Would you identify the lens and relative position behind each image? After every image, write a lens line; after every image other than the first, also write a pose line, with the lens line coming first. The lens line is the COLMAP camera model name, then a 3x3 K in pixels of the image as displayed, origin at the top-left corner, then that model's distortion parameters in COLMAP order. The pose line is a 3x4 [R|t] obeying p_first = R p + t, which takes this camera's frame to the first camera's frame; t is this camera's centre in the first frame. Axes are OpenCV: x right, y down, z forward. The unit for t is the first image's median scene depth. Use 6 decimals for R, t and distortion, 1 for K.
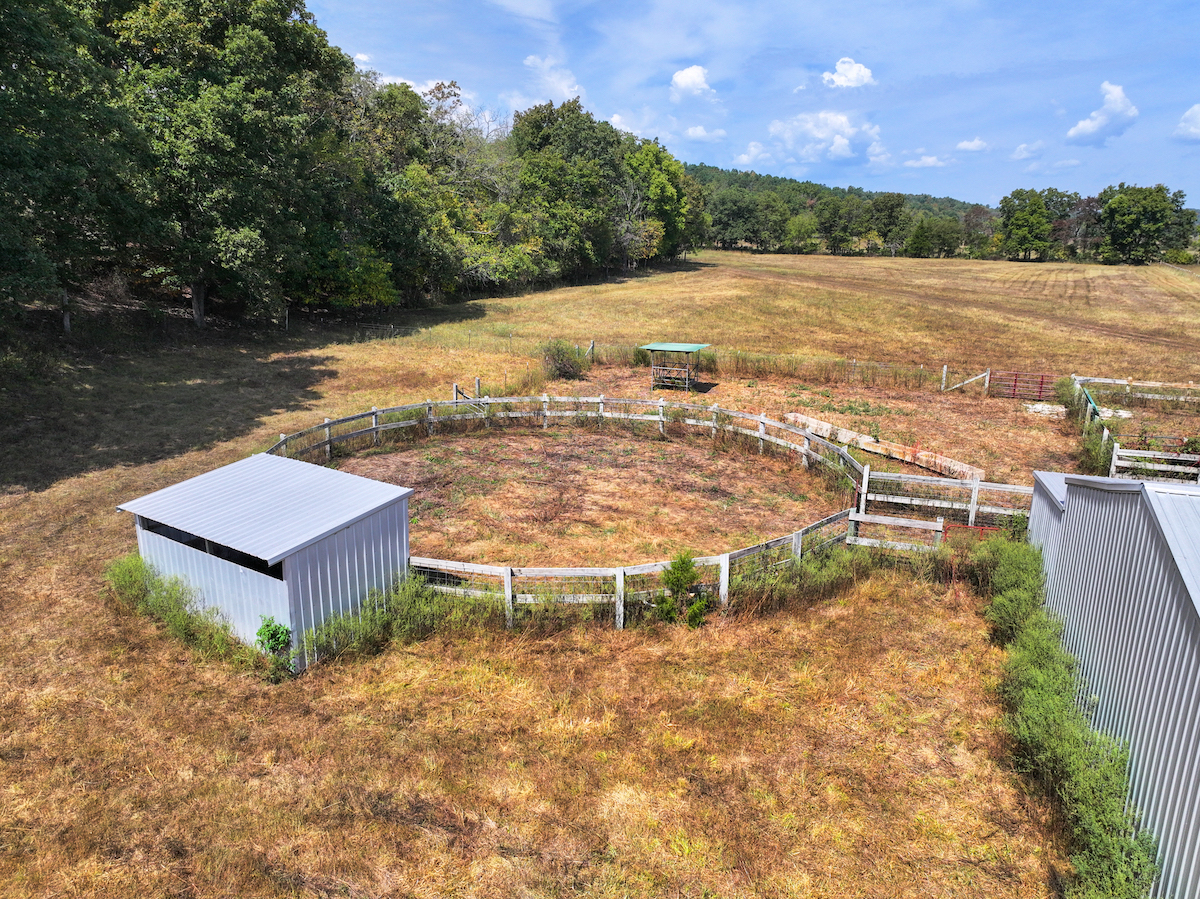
lens RADIAL K [[839.4, 0, 595.3], [0, 839.4, 453.4], [0, 0, 1]] dist [-0.005723, 0.016592]
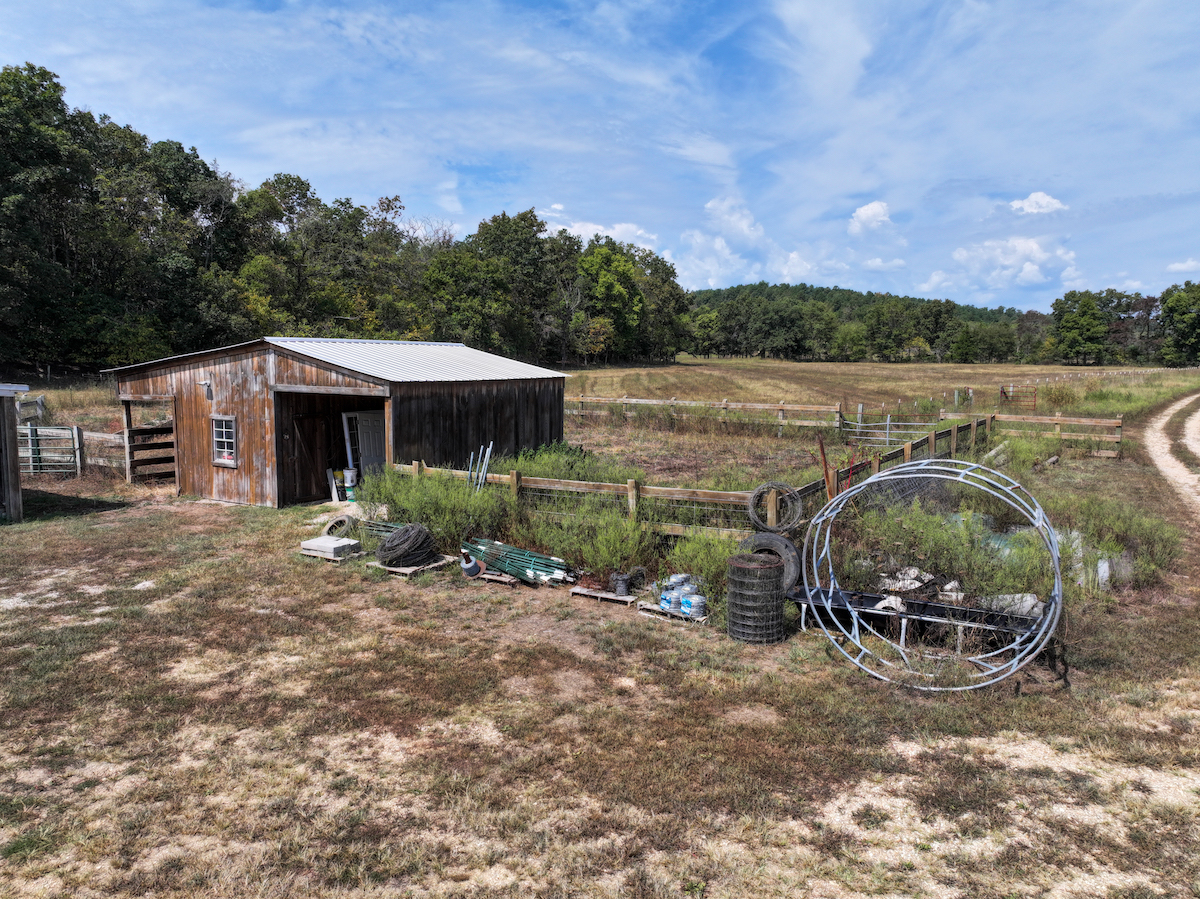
lens RADIAL K [[839.4, 0, 600.8], [0, 839.4, 450.4], [0, 0, 1]] dist [-0.005723, 0.016592]
pose [[0.979562, 0.014934, -0.200587, 0.162102], [-0.045181, 0.988093, -0.147074, 0.021085], [0.196003, 0.153131, 0.968573, 0.012829]]
